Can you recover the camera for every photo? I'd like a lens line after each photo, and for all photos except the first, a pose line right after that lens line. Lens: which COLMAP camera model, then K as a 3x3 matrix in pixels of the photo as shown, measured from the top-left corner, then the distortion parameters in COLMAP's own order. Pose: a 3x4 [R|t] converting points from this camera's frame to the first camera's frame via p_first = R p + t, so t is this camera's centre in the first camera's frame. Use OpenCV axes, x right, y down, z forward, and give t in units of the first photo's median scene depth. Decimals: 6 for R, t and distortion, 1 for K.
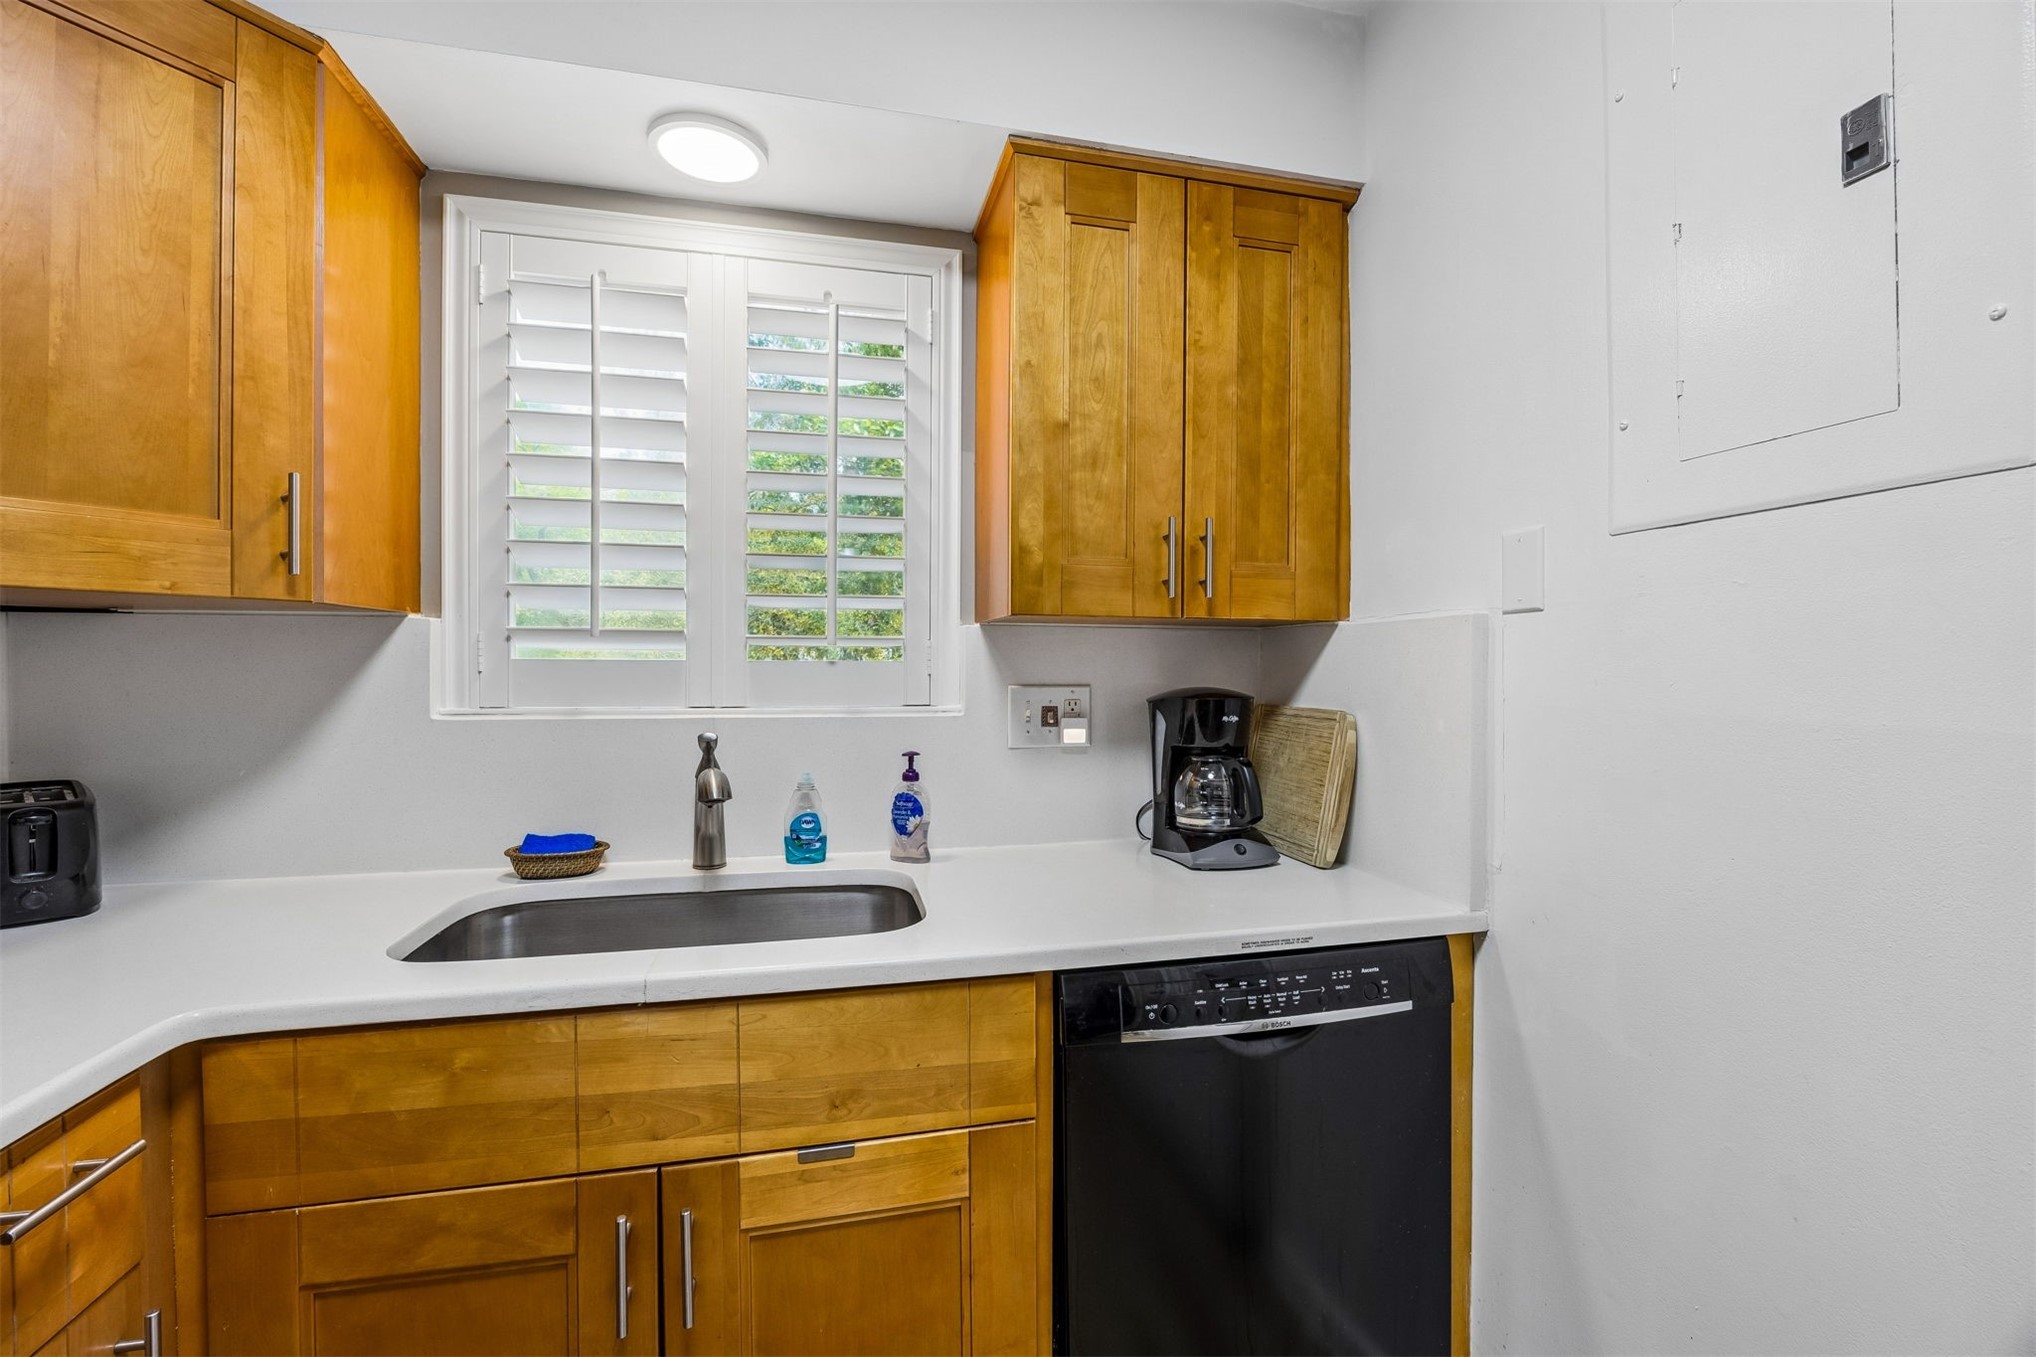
lens RADIAL K [[839.5, 0, 1004.8], [0, 839.5, 674.3], [0, 0, 1]] dist [-0.016090, 0.000374]
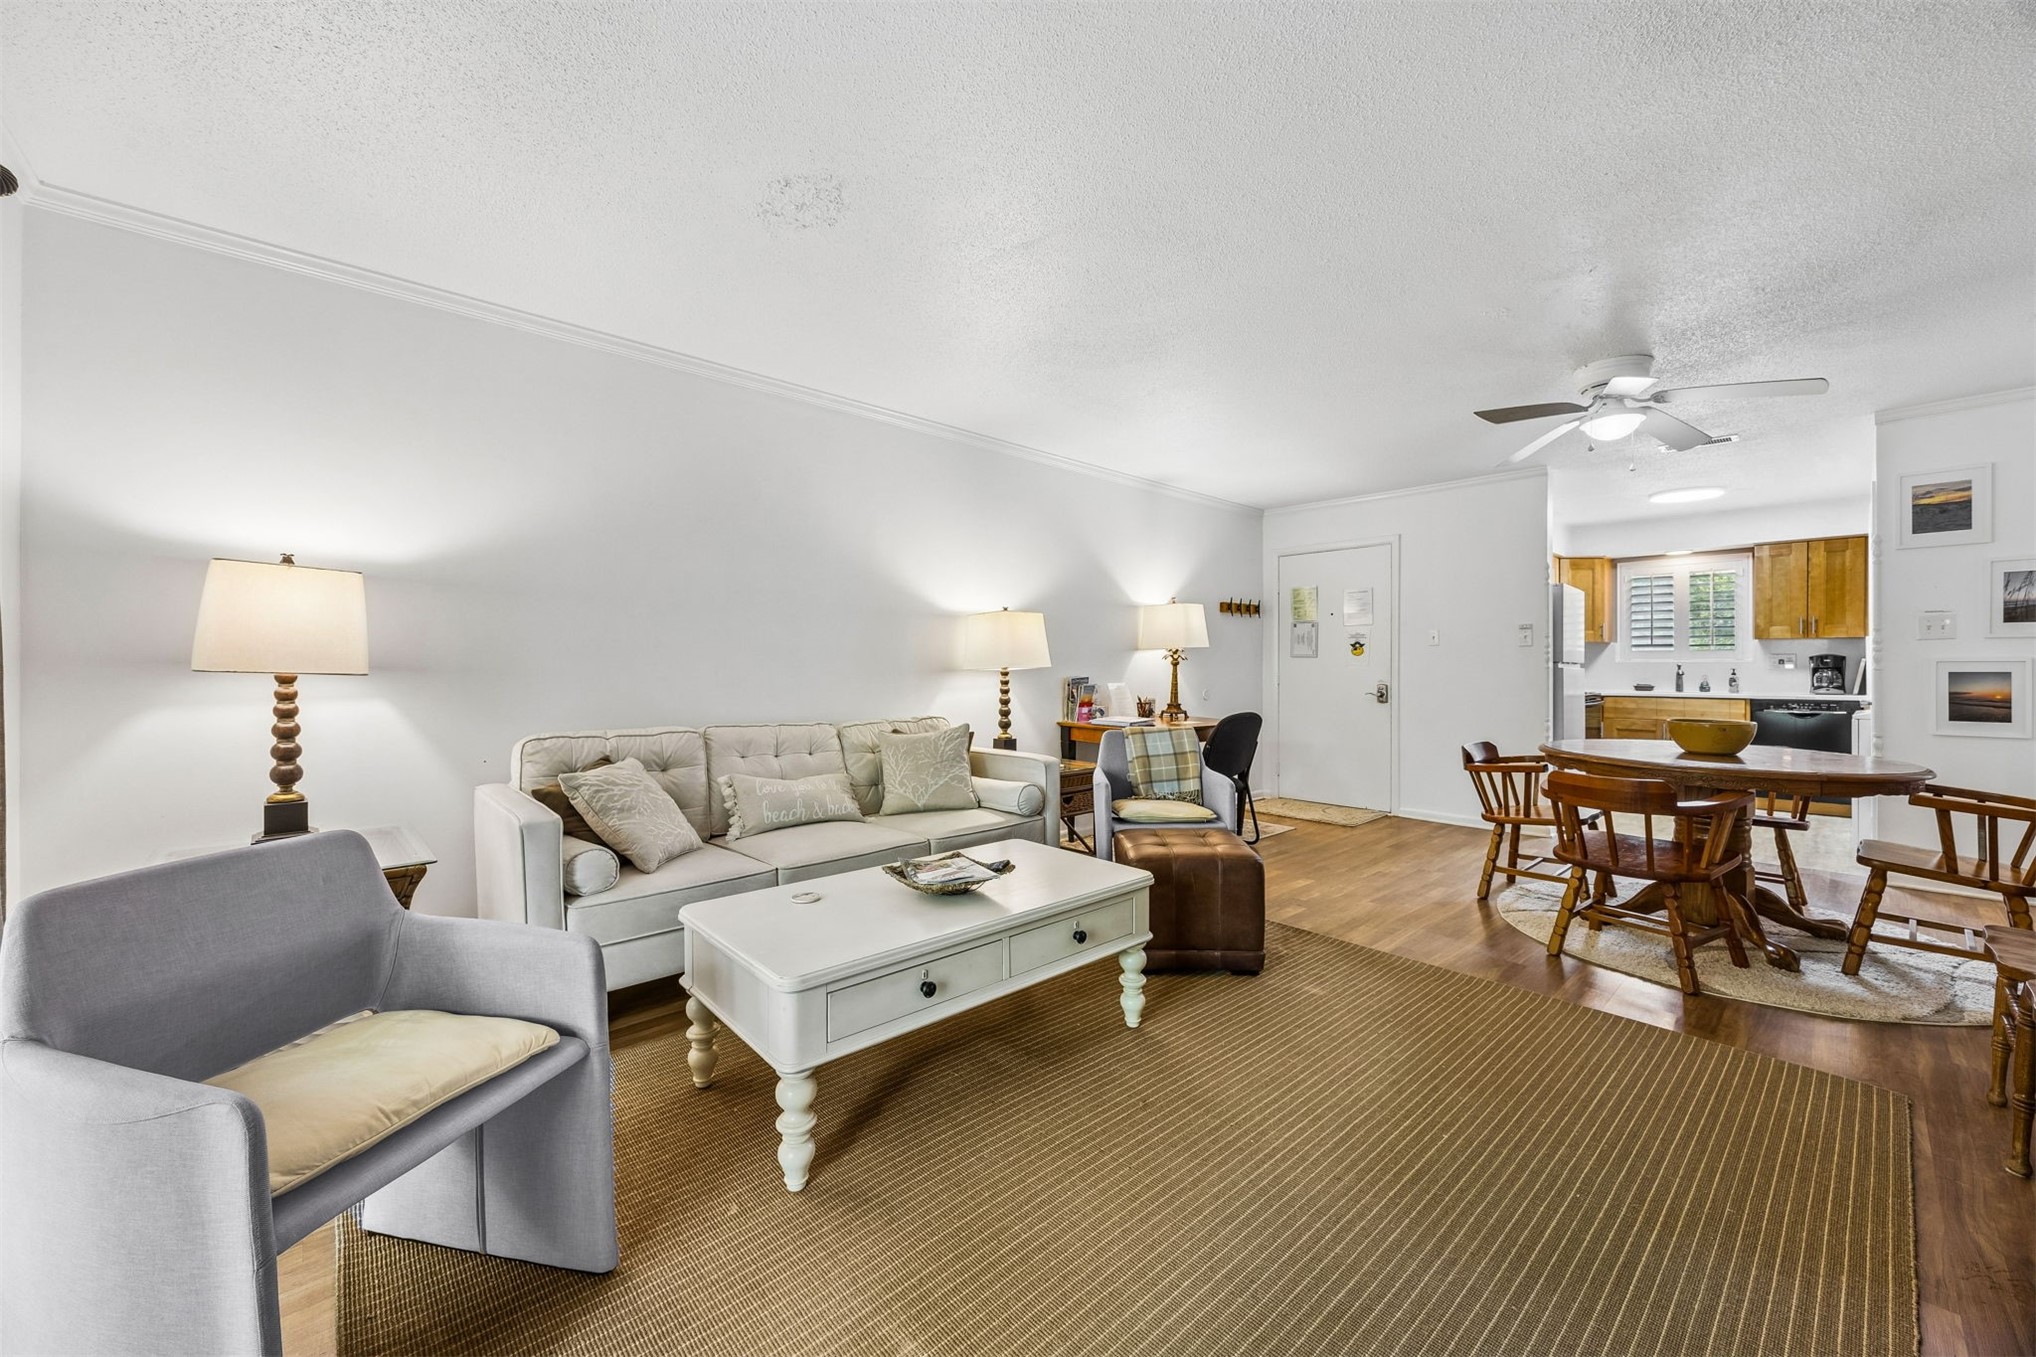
lens RADIAL K [[792.9, 0, 980.0], [0, 792.9, 662.1], [0, 0, 1]] dist [-0.011843, -0.000675]
pose [[0.482274, -0.009484, -0.875969, 1.812111], [-0.007965, 0.999853, -0.015211, 0.167987], [0.875984, 0.014313, 0.482127, -5.127363]]
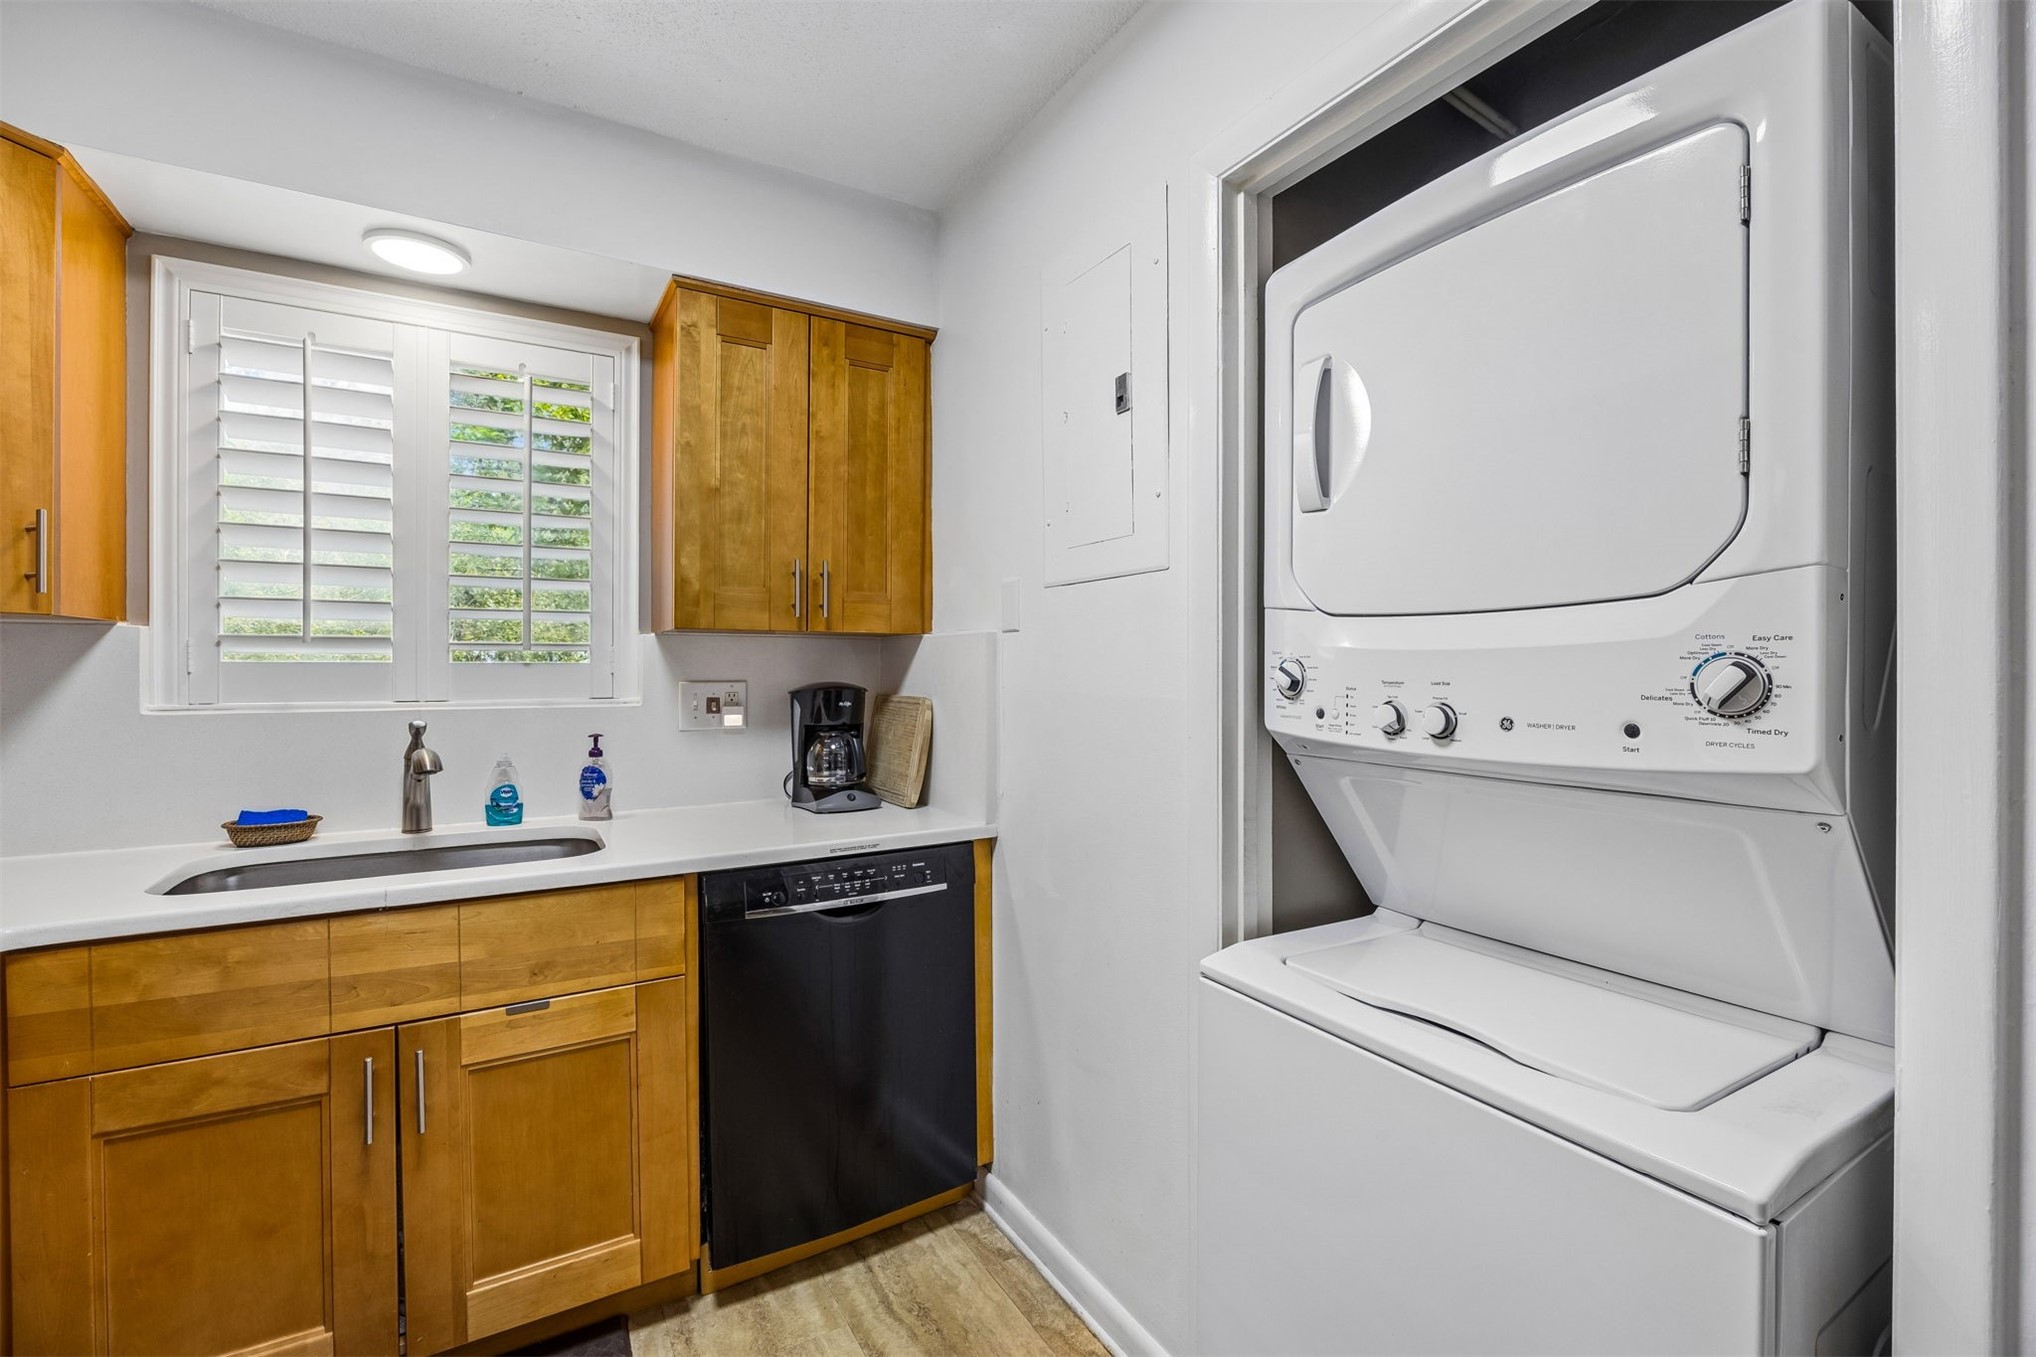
lens RADIAL K [[863.2, 0, 1002.6], [0, 863.2, 677.7], [0, 0, 1]] dist [-0.028930, 0.003542]
pose [[0.952158, -0.005313, 0.305561, 0.086056], [0.003821, 0.999978, 0.005481, 0.002393], [-0.305584, -0.004051, 0.952157, -0.467032]]
